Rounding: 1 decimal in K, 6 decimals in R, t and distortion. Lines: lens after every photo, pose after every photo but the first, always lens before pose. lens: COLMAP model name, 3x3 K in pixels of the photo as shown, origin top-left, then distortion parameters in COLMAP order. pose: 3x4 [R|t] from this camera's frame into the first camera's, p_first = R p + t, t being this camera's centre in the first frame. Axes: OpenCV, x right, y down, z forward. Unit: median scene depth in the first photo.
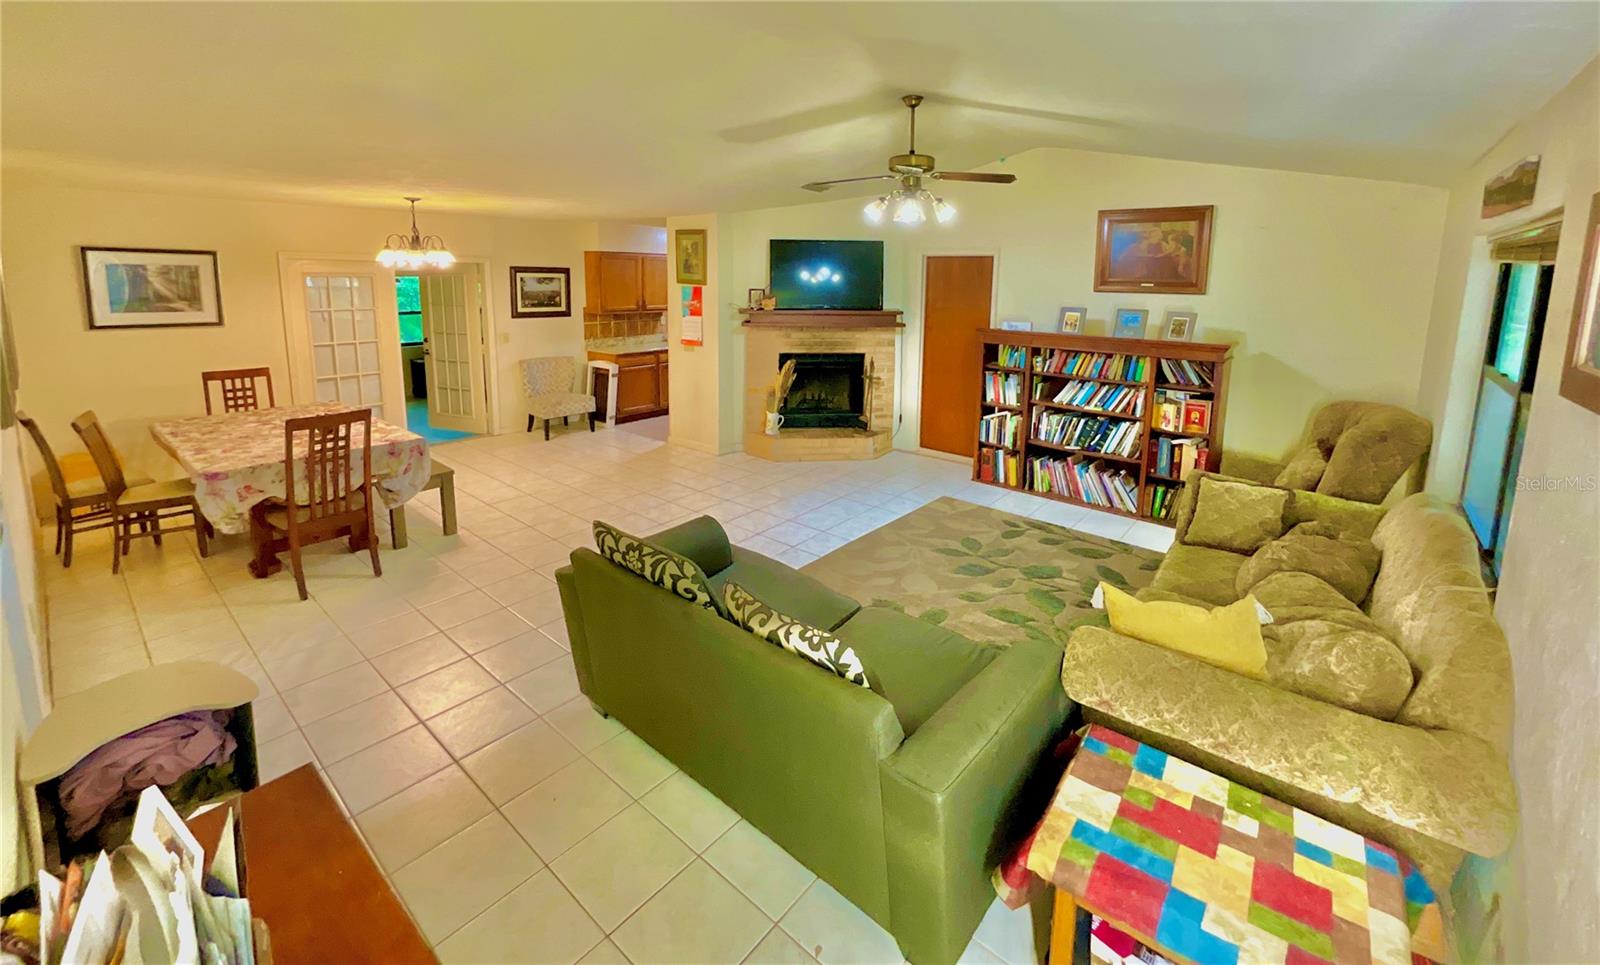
lens RADIAL K [[650.9, 0, 803.4], [0, 650.9, 361.0], [0, 0, 1]] dist [-0.000707, -0.000121]
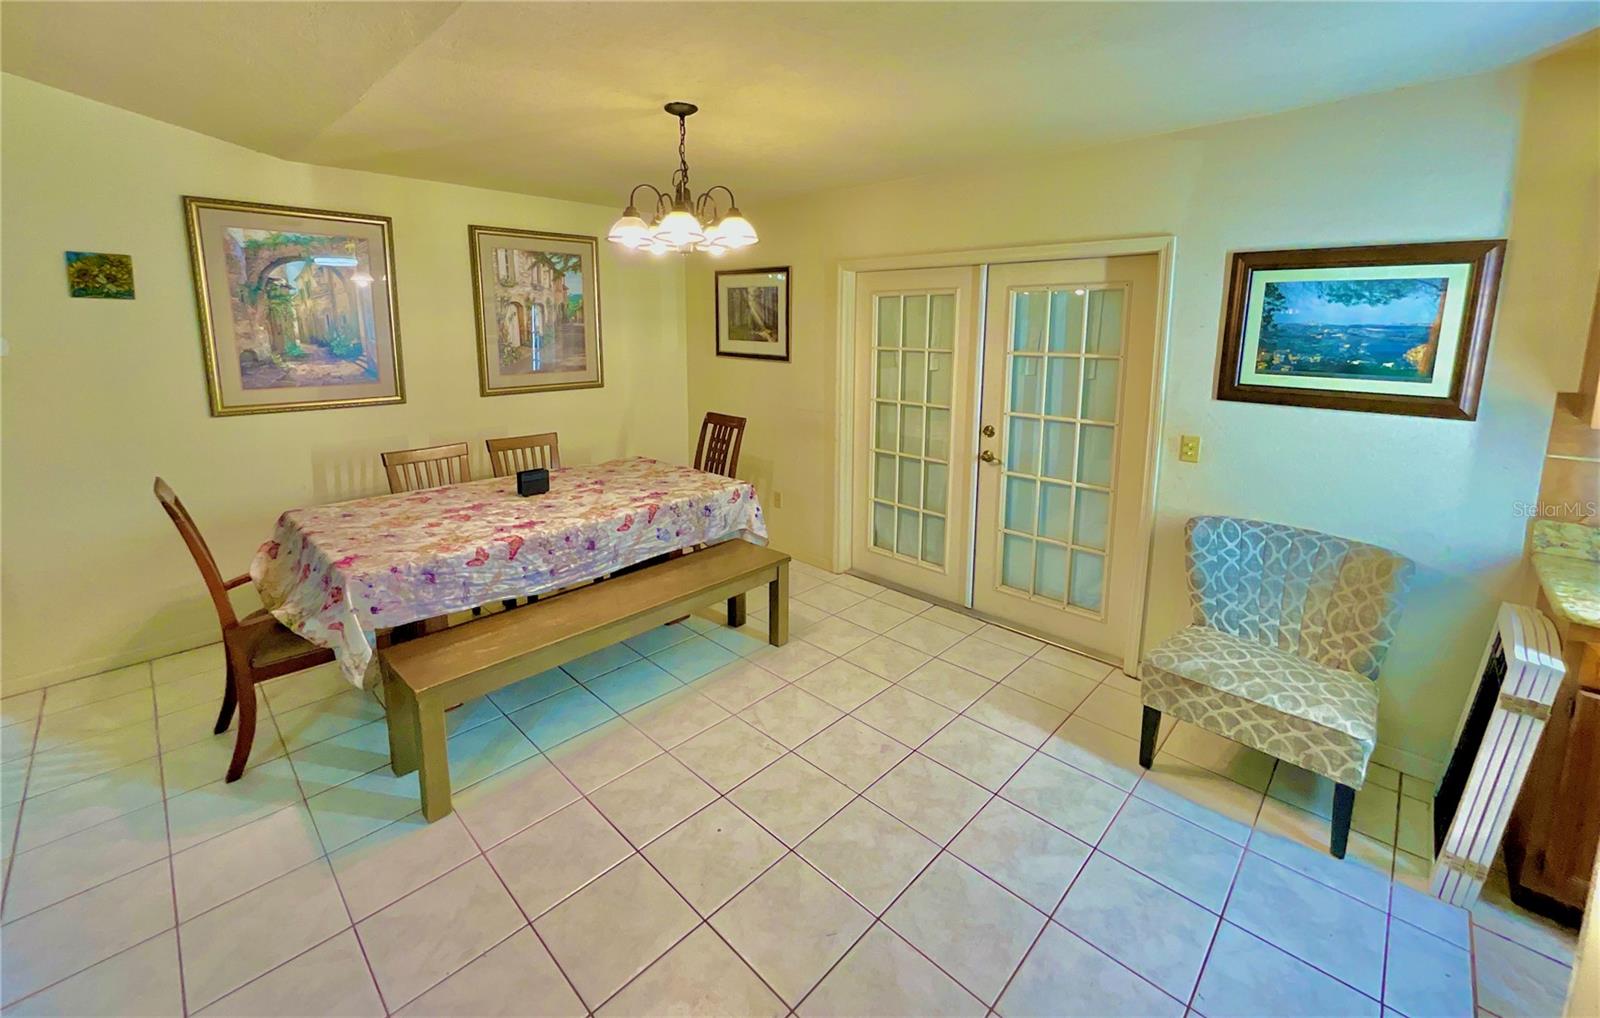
lens RADIAL K [[649.0, 0, 804.4], [0, 649.0, 422.3], [0, 0, 1]] dist [0.001256, -0.000936]
pose [[-0.068135, 0.137069, -0.988215, -0.097696], [-0.139472, 0.979482, 0.145474, -0.099043], [0.987879, 0.147740, -0.047619, 1.064501]]
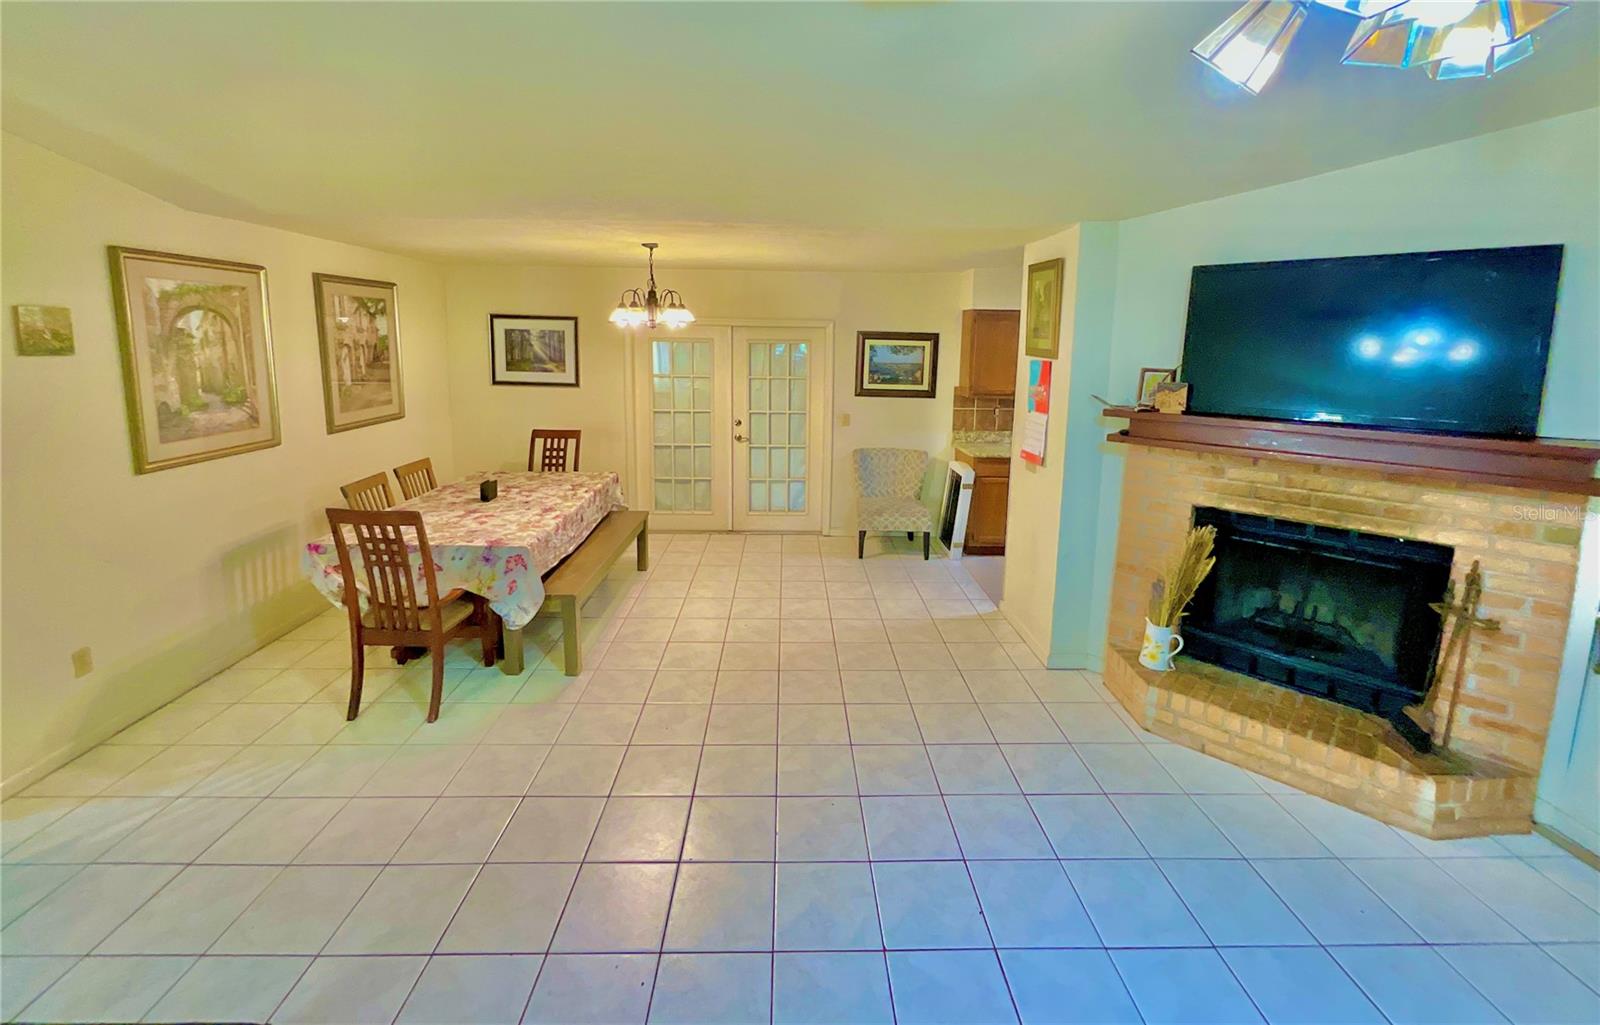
lens RADIAL K [[649.0, 0, 800.8], [0, 649.0, 426.0], [0, 0, 1]] dist [0.001256, -0.000936]
pose [[0.660617, 0.097769, -0.744329, 0.145361], [-0.107584, 0.993579, 0.035024, -0.066866], [0.742974, 0.056941, 0.666894, 0.562948]]
